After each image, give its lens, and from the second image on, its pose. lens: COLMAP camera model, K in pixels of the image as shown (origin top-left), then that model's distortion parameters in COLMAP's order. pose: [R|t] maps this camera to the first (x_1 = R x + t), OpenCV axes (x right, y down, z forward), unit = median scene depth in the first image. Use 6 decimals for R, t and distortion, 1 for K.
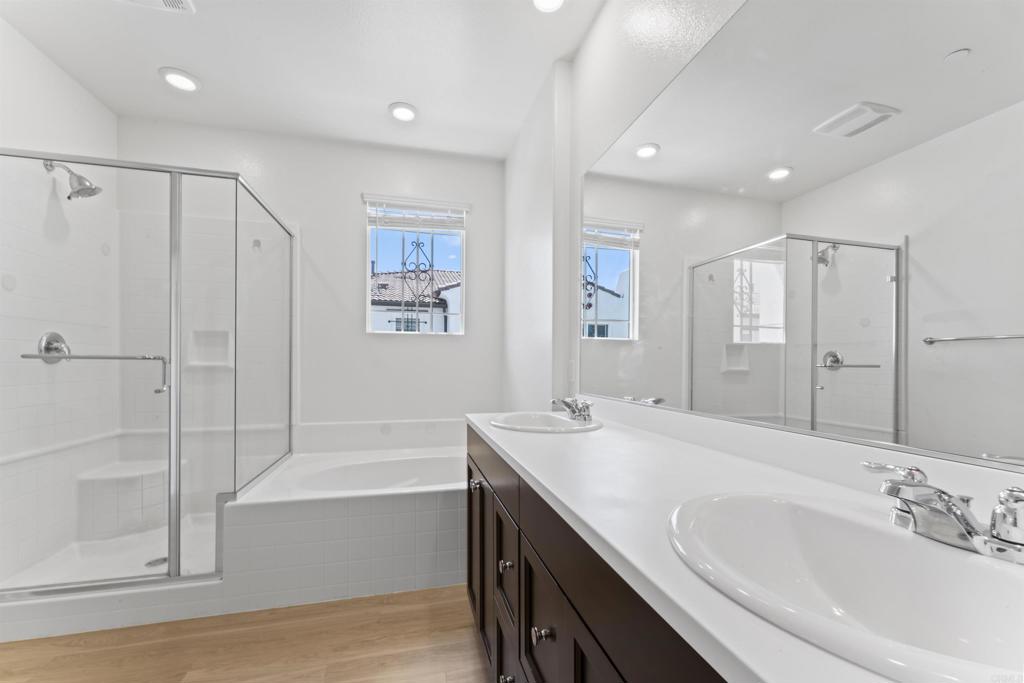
lens RADIAL K [[412.9, 0, 504.6], [0, 412.9, 360.3], [0, 0, 1]] dist [0.004538, -0.000002]
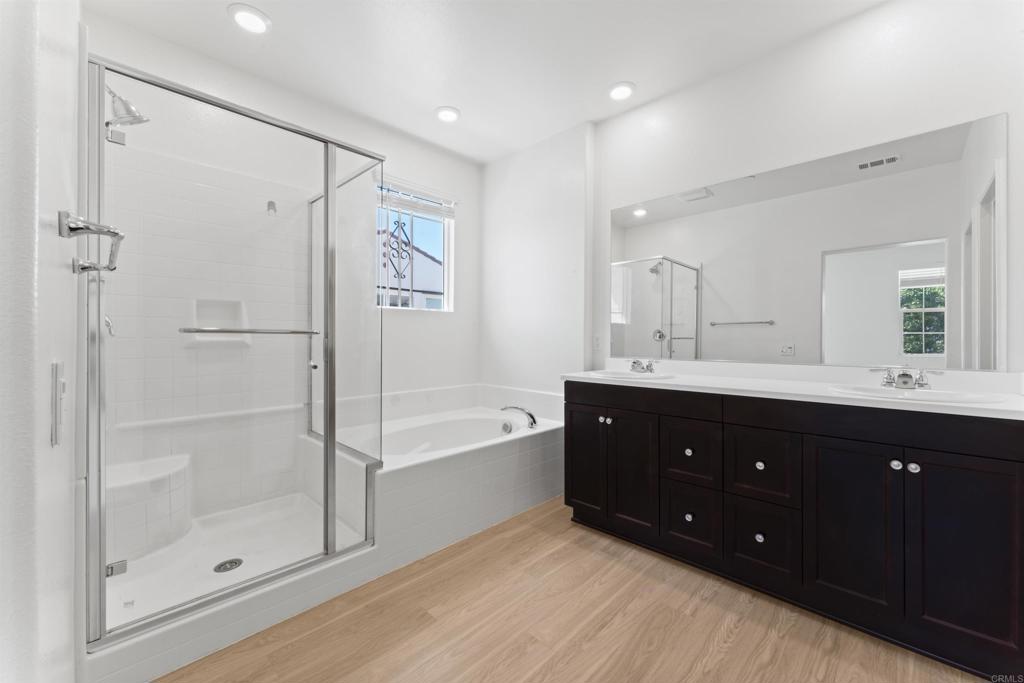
lens RADIAL K [[412.9, 0, 492.7], [0, 412.9, 338.2], [0, 0, 1]] dist [0.004538, -0.000002]
pose [[0.854984, -0.003814, 0.518640, -0.789285], [-0.001550, 0.999950, 0.009909, -0.002267], [-0.518652, -0.009276, 0.854935, -0.031367]]
